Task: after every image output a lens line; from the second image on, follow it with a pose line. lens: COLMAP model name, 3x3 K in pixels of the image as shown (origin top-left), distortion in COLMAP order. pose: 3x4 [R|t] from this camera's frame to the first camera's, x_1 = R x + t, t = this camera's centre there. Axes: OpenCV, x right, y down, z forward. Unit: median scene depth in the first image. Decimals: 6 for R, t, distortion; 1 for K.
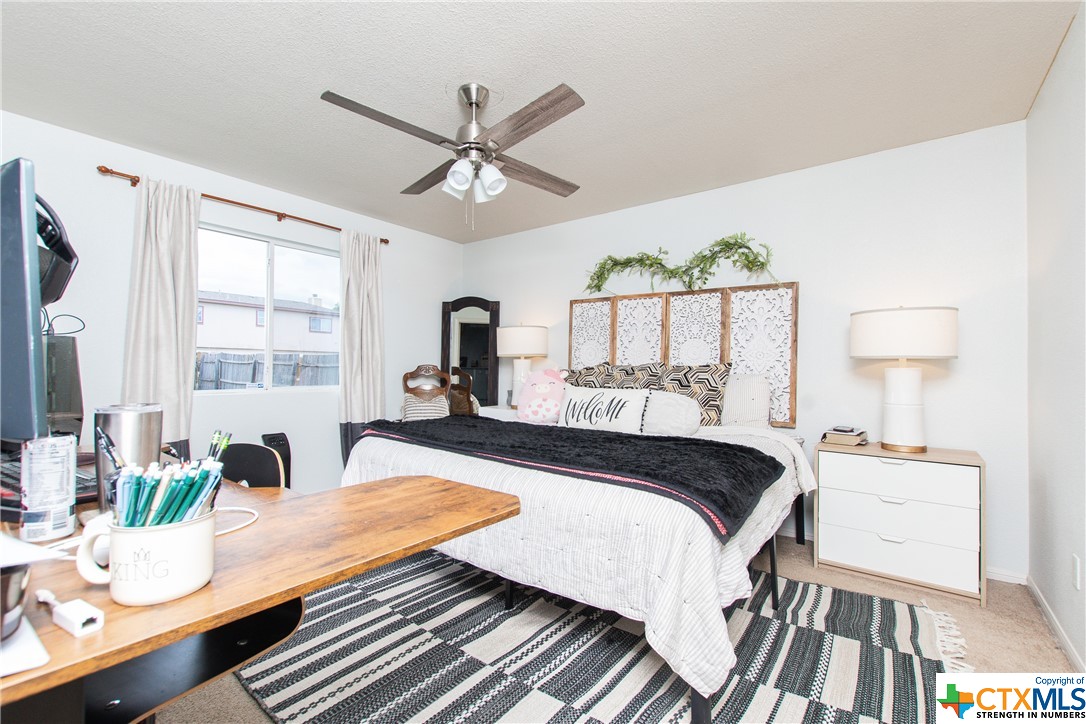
lens RADIAL K [[472.2, 0, 543.0], [0, 472.2, 362.0], [0, 0, 1]] dist [-0.025160, -0.000077]
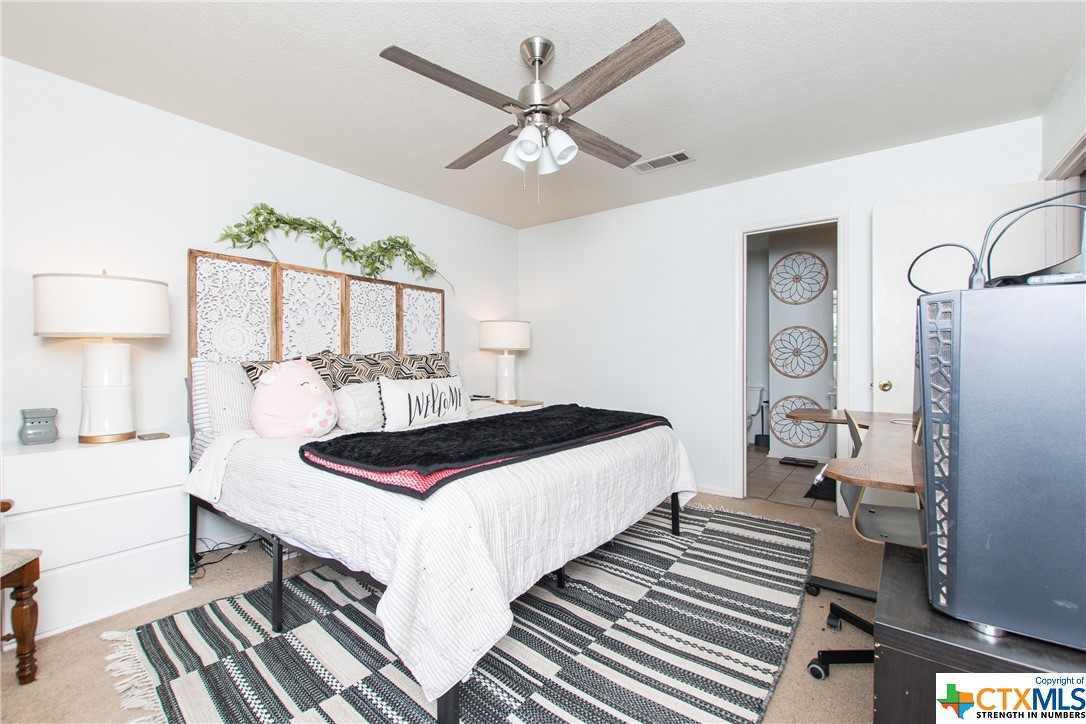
lens RADIAL K [[473.2, 0, 543.0], [0, 473.2, 362.0], [0, 0, 1]] dist [0.000248, -0.000064]
pose [[-0.027306, -0.029549, 0.999190, -0.729030], [-0.019544, 0.999388, 0.029021, -0.011849], [-0.999436, -0.018736, -0.027866, 0.692603]]
